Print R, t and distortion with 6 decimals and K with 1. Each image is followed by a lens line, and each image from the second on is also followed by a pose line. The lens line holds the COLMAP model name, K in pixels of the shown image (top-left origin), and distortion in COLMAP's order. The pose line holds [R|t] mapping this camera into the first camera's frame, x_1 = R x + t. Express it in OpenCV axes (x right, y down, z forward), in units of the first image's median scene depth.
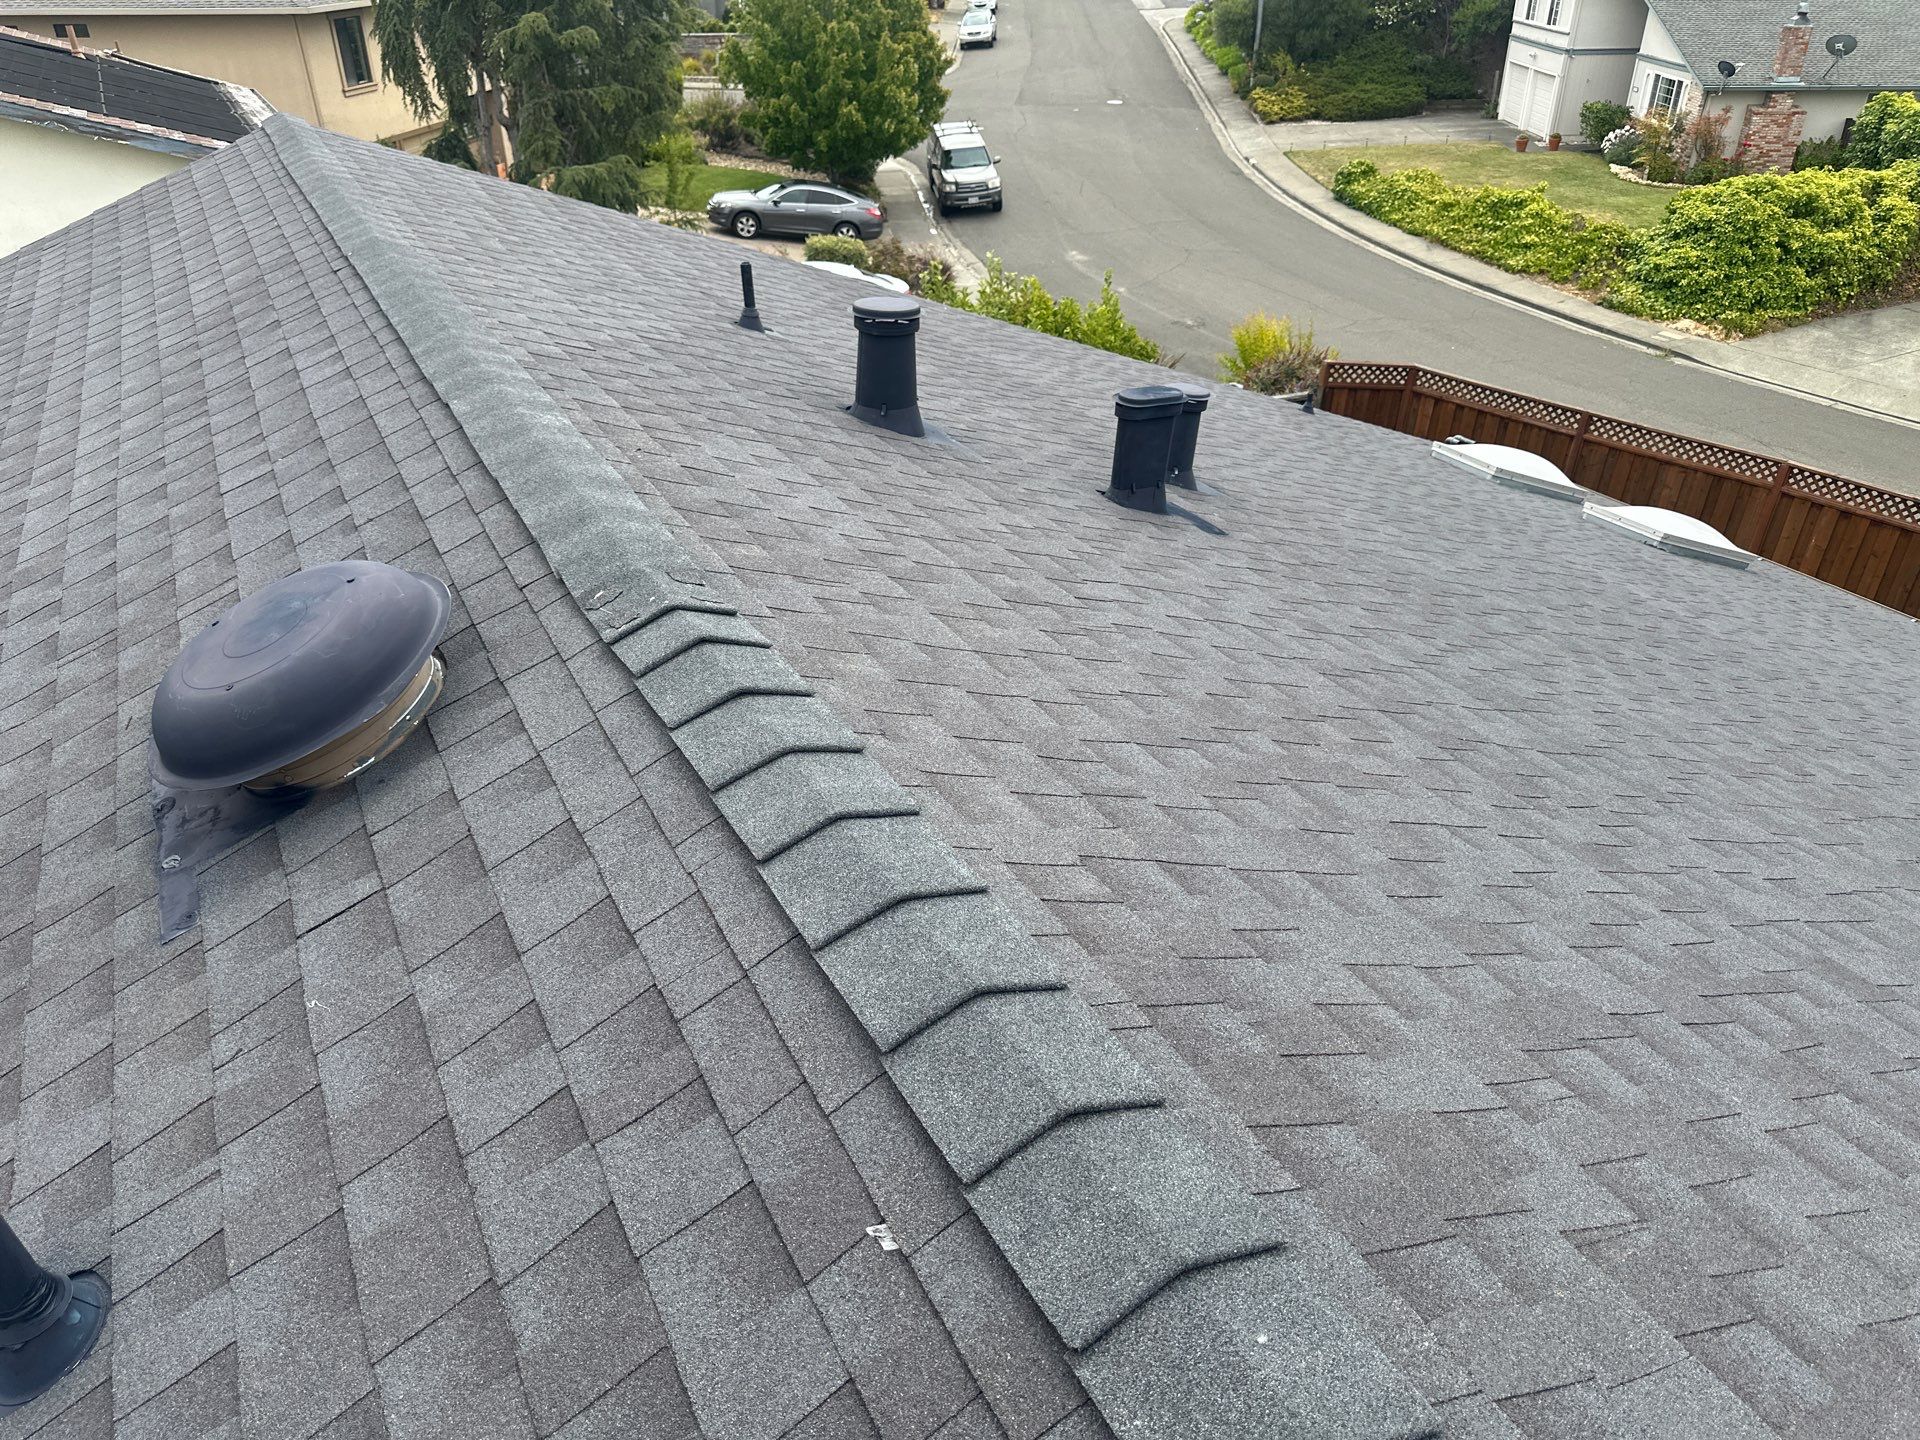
lens RADIAL K [[1339.8, 0, 947.7], [0, 1339.8, 747.6], [0, 0, 1]] dist [-0.003664, -0.009534]
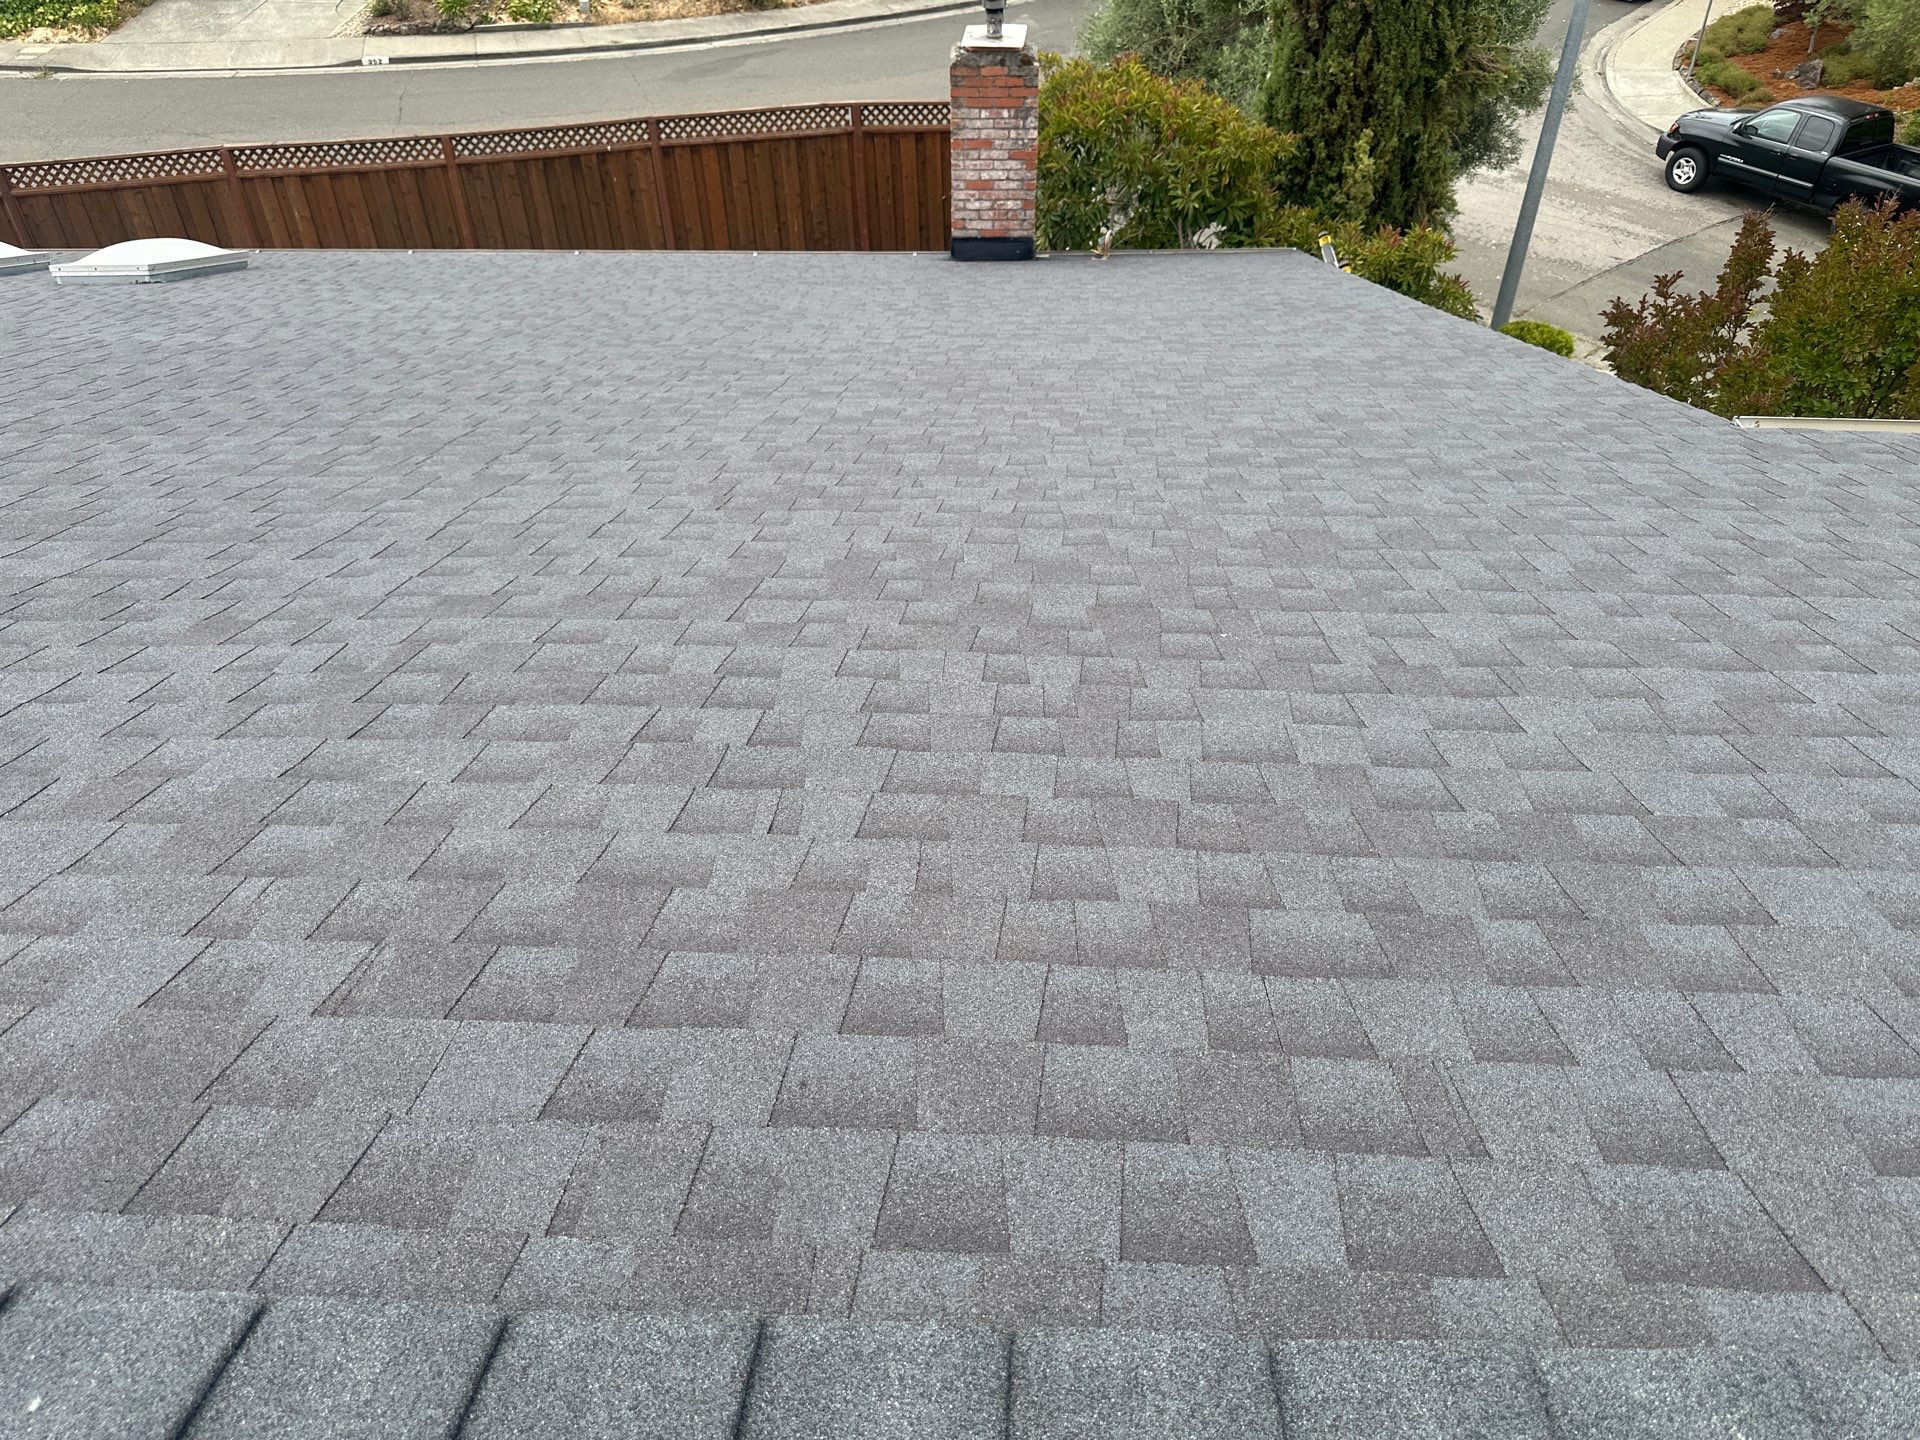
lens RADIAL K [[1339.8, 0, 947.7], [0, 1339.8, 747.6], [0, 0, 1]] dist [-0.003664, -0.009534]
pose [[0.494035, -0.597554, 0.631553, 0.107283], [0.464360, 0.795455, 0.389386, 0.023049], [-0.735051, 0.100898, 0.670462, -0.015296]]
